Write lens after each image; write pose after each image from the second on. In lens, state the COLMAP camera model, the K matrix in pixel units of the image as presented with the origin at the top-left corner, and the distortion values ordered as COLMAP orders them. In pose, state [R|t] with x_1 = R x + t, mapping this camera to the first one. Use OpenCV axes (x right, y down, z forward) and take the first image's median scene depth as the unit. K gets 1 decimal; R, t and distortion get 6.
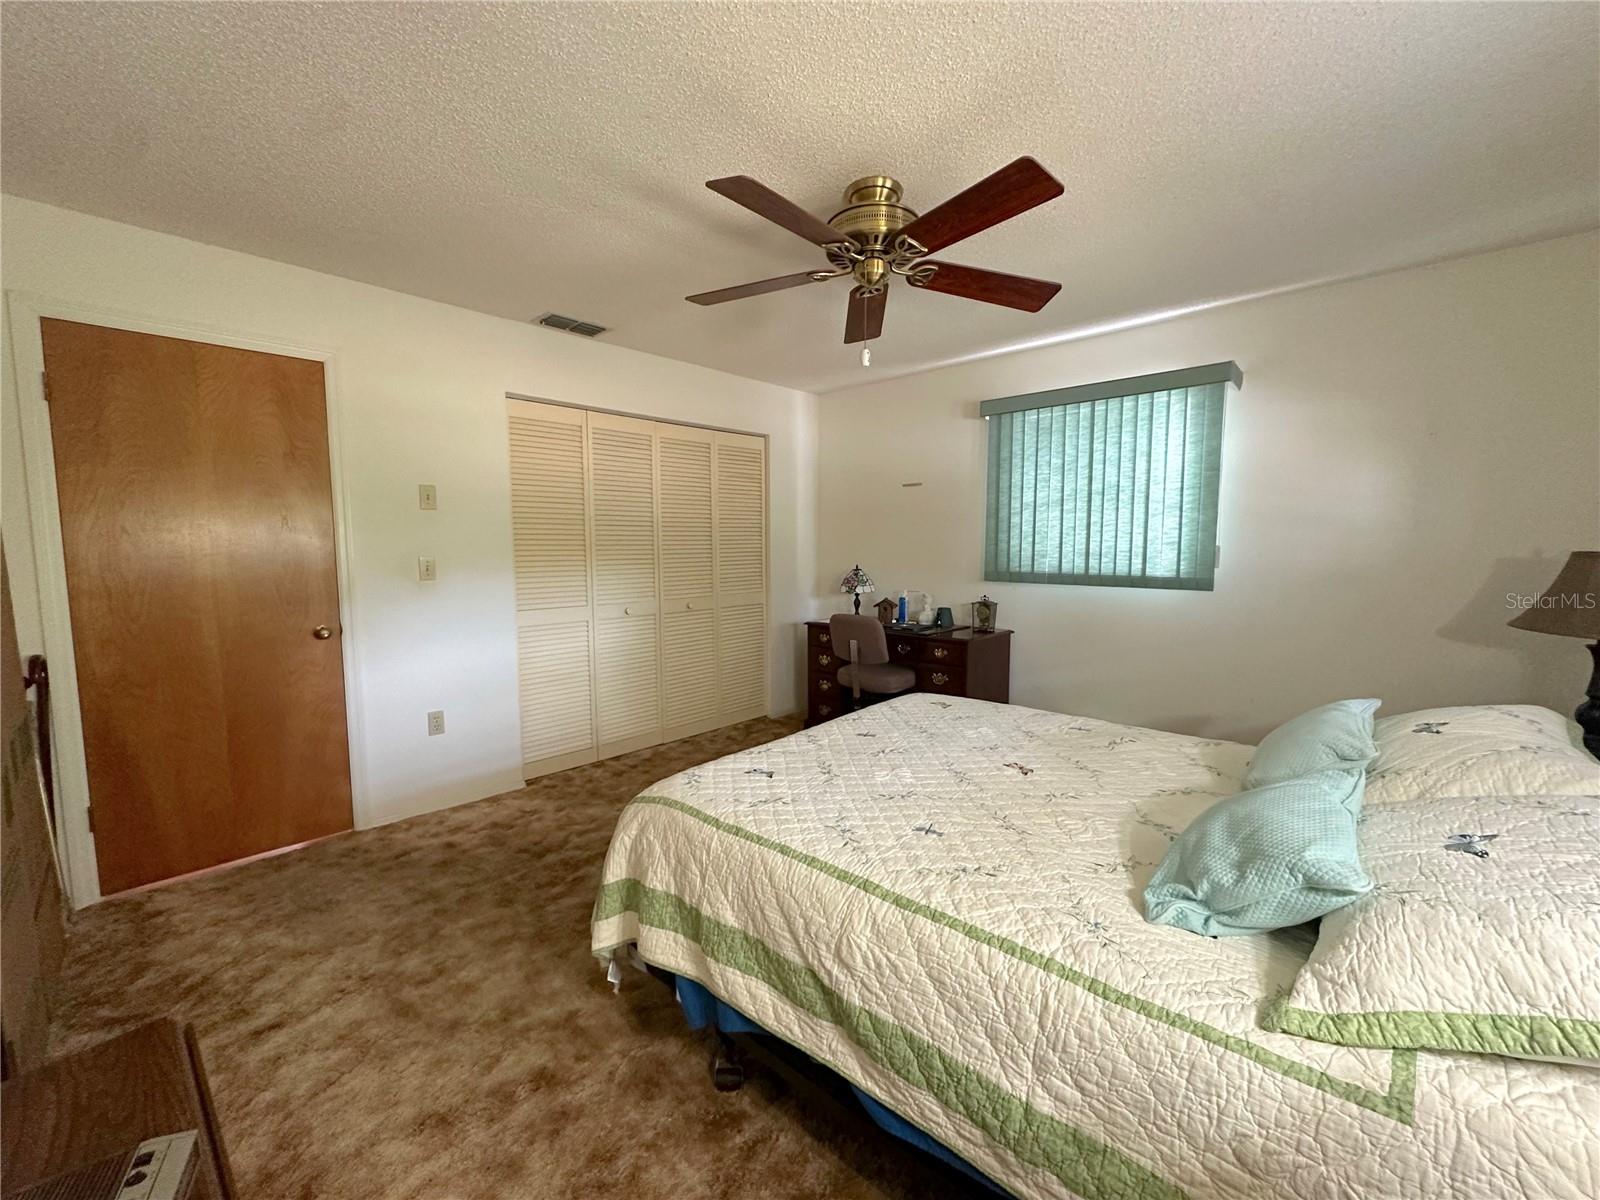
lens RADIAL K [[639.9, 0, 797.5], [0, 639.9, 600.6], [0, 0, 1]] dist [-0.002910, 0.000040]
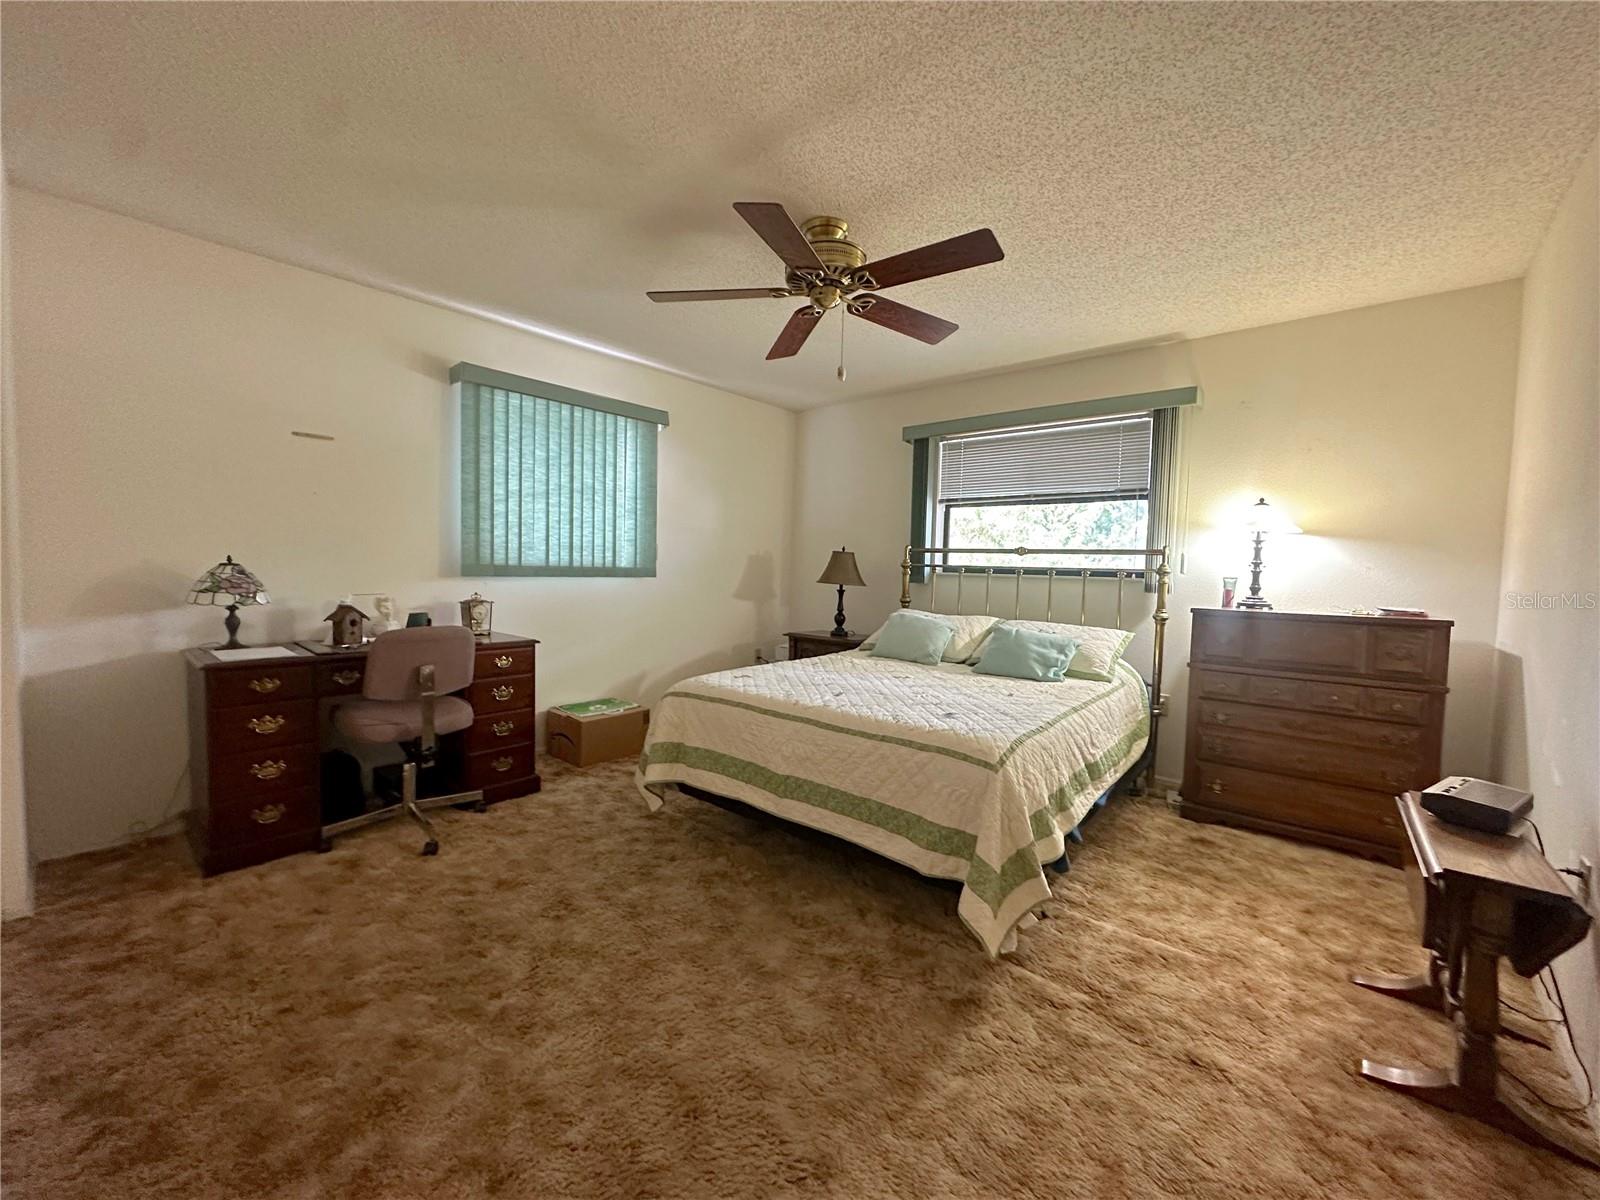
lens RADIAL K [[639.9, 0, 797.5], [0, 639.9, 600.6], [0, 0, 1]] dist [-0.002910, 0.000040]
pose [[-0.033383, -0.056466, 0.997846, -0.621710], [0.064220, 0.996218, 0.058523, -0.022083], [-0.997377, 0.066035, -0.029630, 0.649621]]
